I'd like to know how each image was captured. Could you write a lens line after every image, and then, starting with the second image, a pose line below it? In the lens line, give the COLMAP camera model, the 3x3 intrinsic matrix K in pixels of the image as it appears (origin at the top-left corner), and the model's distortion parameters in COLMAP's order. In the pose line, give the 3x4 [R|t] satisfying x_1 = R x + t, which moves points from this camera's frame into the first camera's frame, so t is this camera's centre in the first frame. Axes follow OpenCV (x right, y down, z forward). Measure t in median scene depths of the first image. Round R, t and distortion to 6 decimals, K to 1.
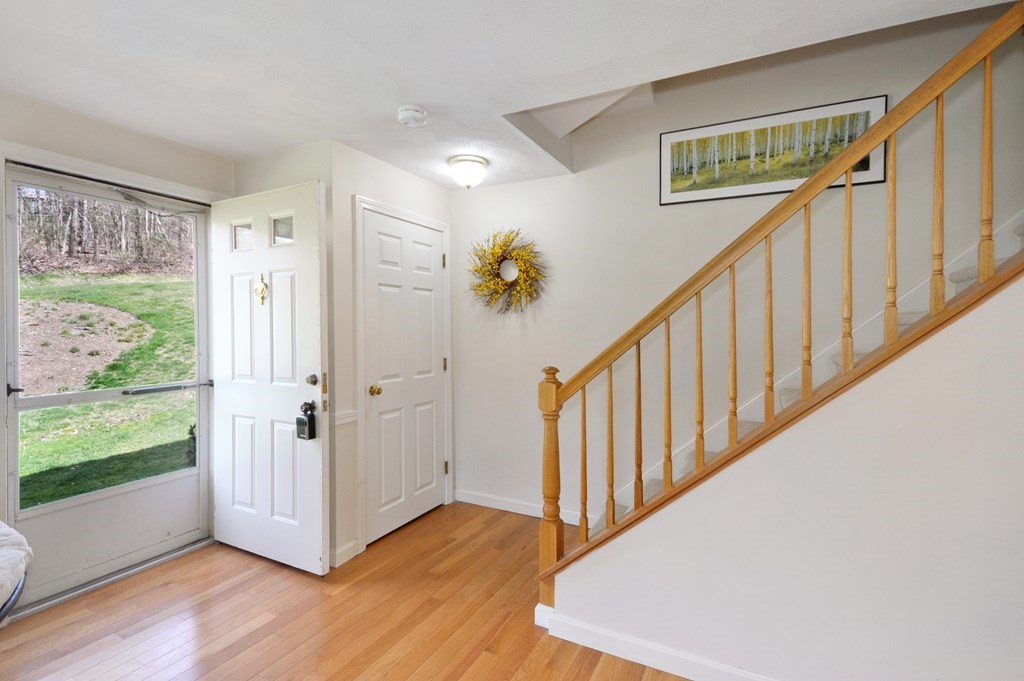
lens RADIAL K [[460.7, 0, 512.7], [0, 460.7, 329.8], [0, 0, 1]] dist [-0.001226, -0.000055]
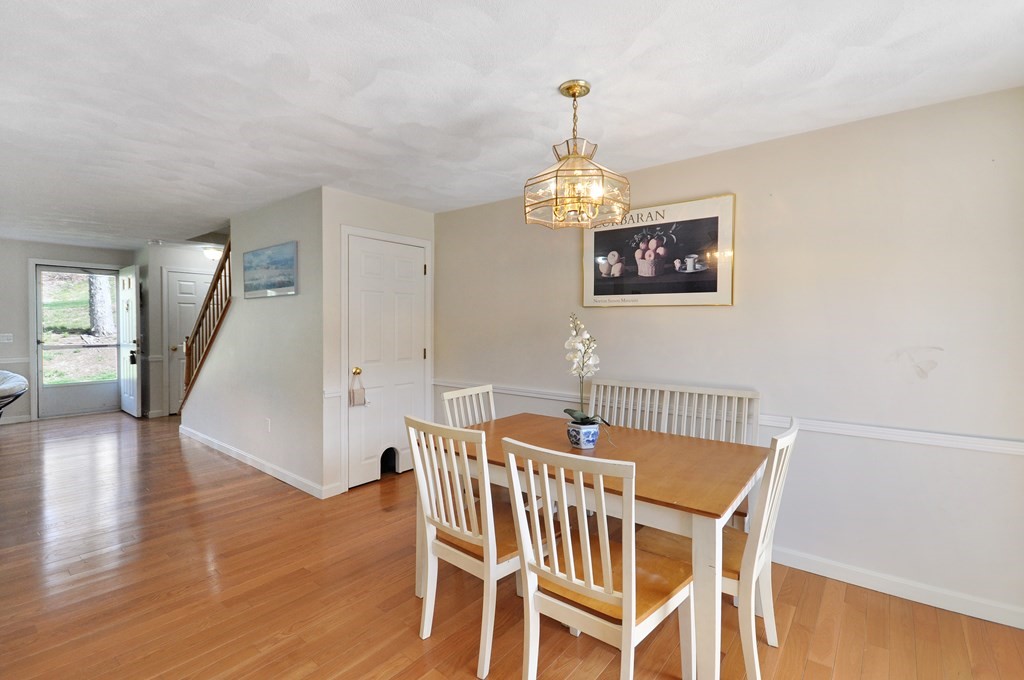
lens RADIAL K [[461.3, 0, 514.1], [0, 461.3, 328.9], [0, 0, 1]] dist [0.001208, -0.012005]
pose [[0.980738, 0.005088, -0.195262, 1.828801], [-0.004727, 0.999986, 0.002316, 0.017195], [0.195271, -0.001349, 0.980748, -0.942630]]
